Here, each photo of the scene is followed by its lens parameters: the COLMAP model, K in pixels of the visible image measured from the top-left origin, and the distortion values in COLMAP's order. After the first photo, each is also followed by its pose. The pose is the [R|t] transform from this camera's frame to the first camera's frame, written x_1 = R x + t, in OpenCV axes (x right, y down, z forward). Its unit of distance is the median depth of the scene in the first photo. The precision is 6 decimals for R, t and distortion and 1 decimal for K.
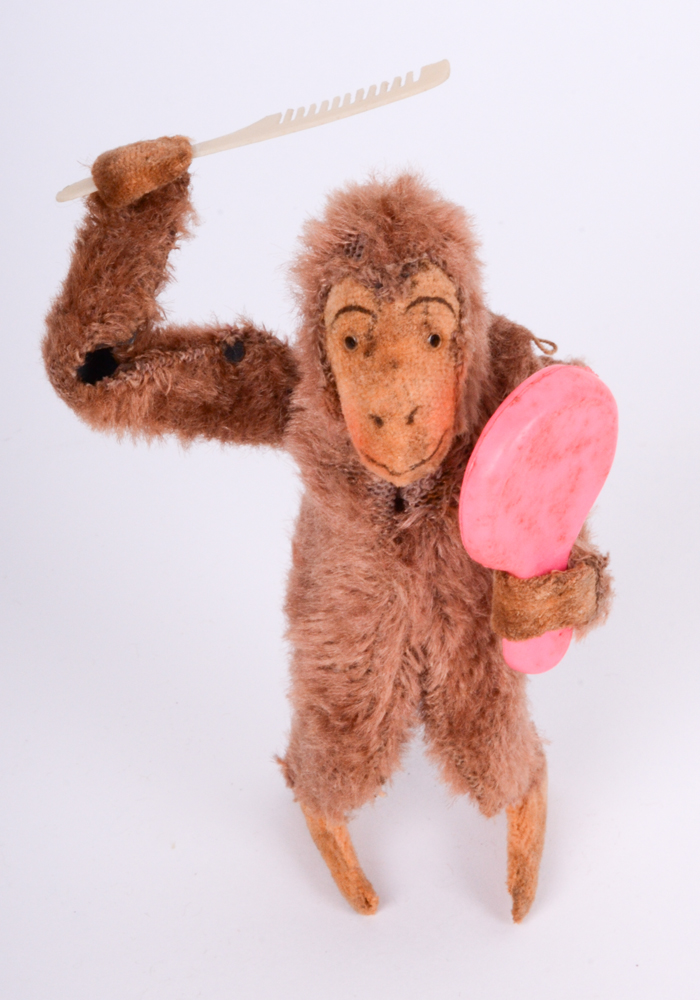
lens RADIAL K [[2497.8, 0, 350.8], [0, 2497.8, 501.1], [0, 0, 1]] dist [-0.000274, 0.000000]
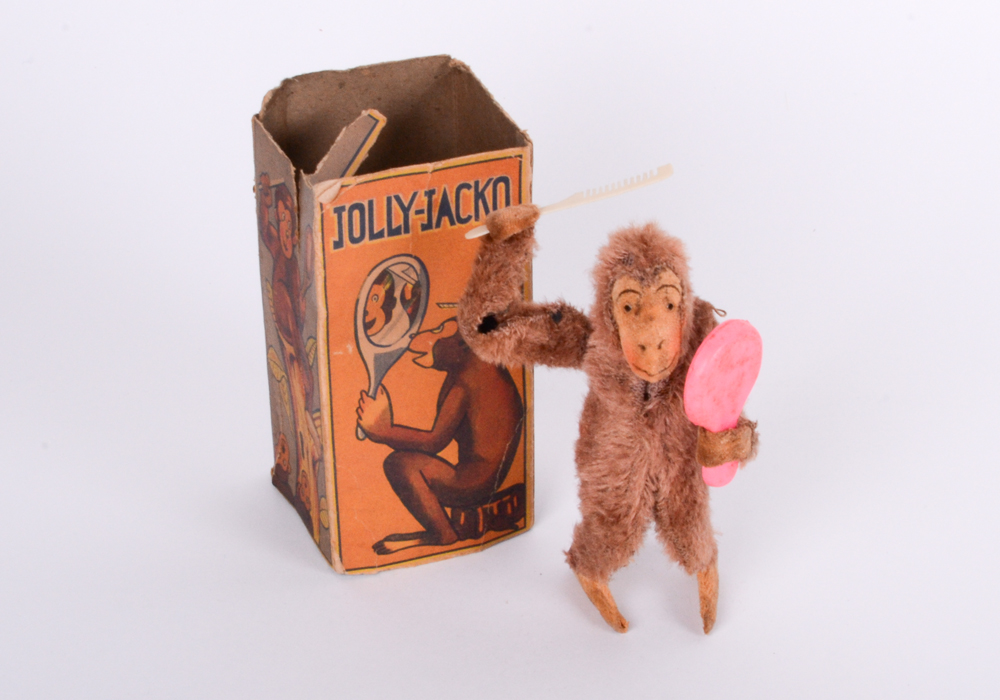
lens RADIAL K [[2452.8, 0, 498.7], [0, 2452.8, 346.3], [0, 0, 1]] dist [0.030701, 0.000000]
pose [[0.999051, -0.011489, 0.042016, -0.169527], [0.014750, 0.996834, -0.078127, 0.106950], [-0.040985, 0.078673, 0.996058, -0.845880]]
